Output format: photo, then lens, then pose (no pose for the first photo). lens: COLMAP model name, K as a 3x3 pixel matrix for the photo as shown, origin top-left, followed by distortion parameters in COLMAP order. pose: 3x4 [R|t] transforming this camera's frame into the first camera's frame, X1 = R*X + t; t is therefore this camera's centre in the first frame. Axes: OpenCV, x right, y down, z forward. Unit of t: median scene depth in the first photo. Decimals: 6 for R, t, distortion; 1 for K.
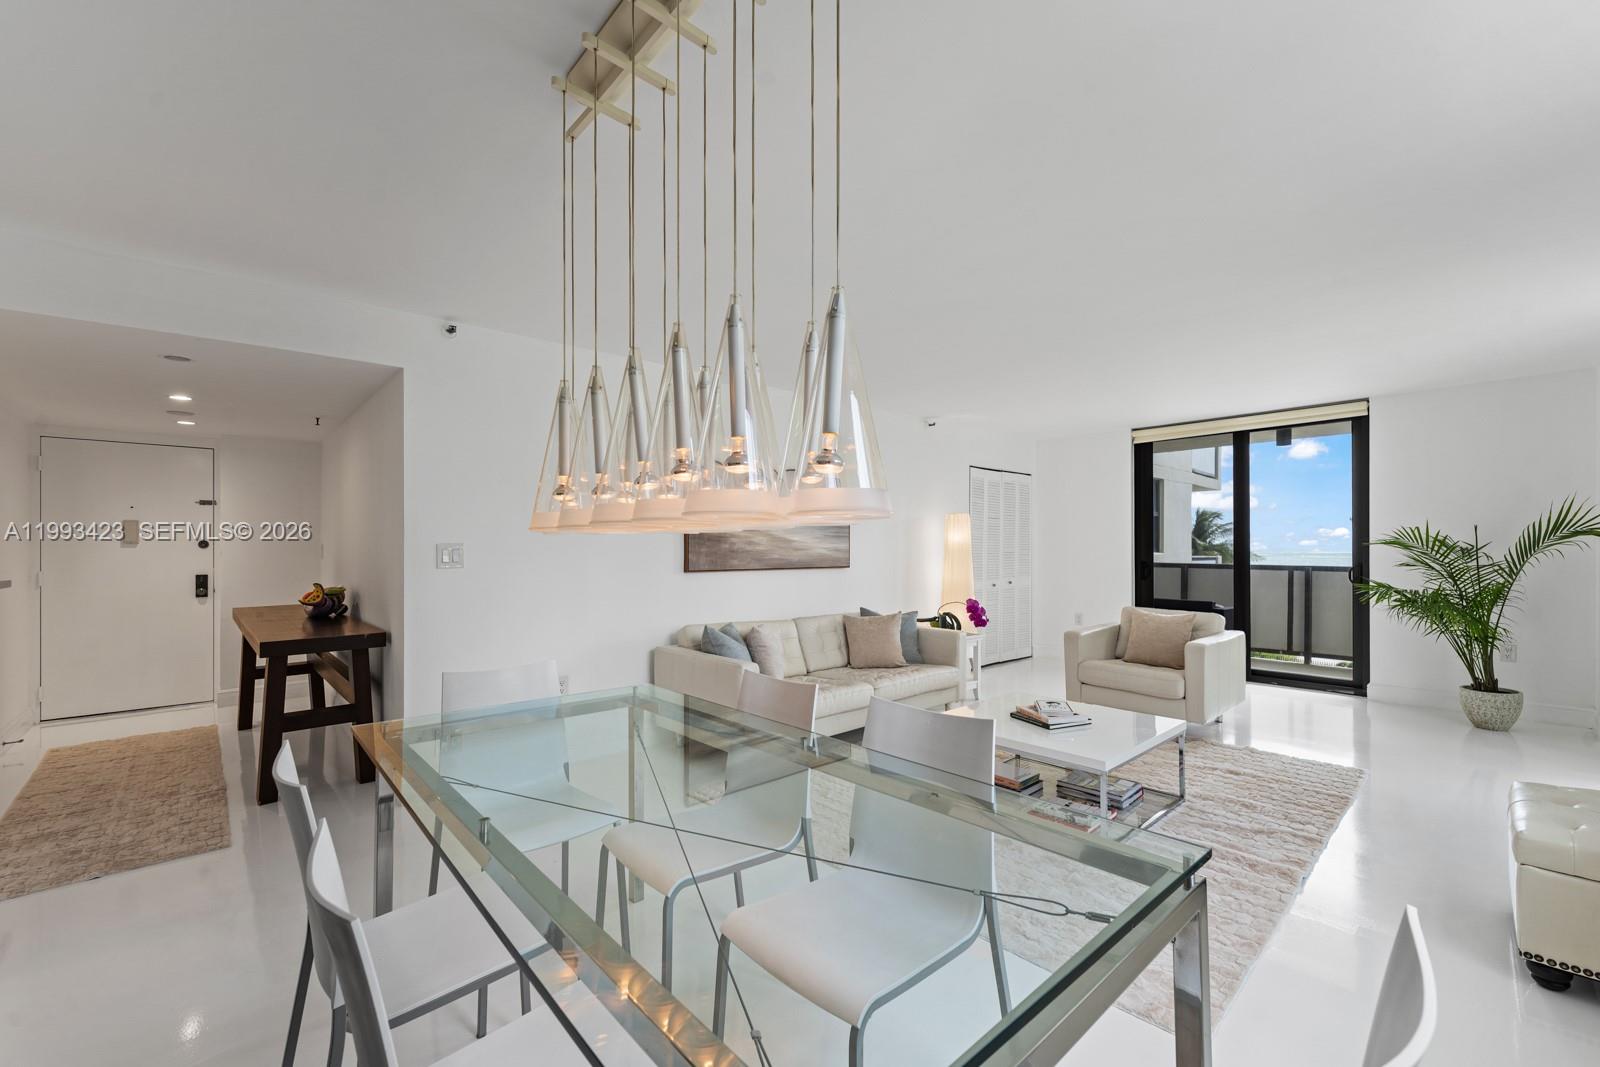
lens RADIAL K [[651.3, 0, 797.2], [0, 651.3, 547.6], [0, 0, 1]] dist [0.000835, -0.001020]
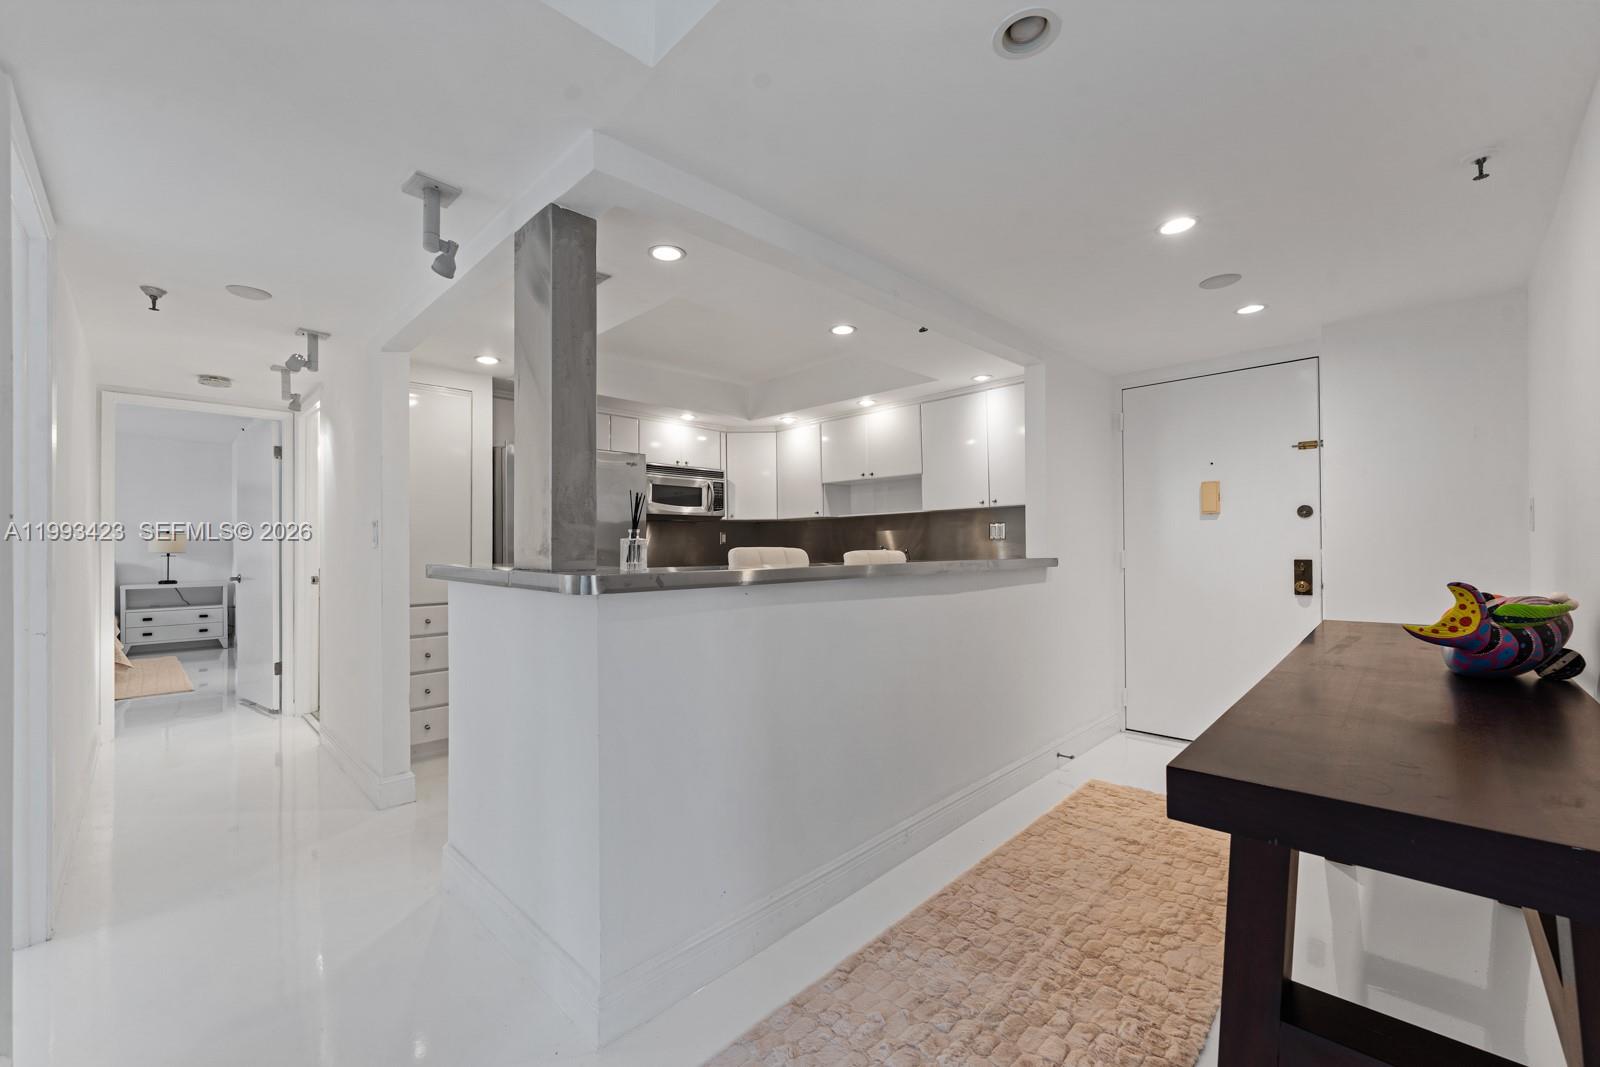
lens RADIAL K [[651.3, 0, 797.2], [0, 651.3, 543.0], [0, 0, 1]] dist [0.000835, -0.001020]
pose [[0.062629, -0.006314, -0.998017, -0.323680], [0.008088, 0.999950, -0.005818, 0.026076], [0.998004, -0.007707, 0.062677, 0.486982]]
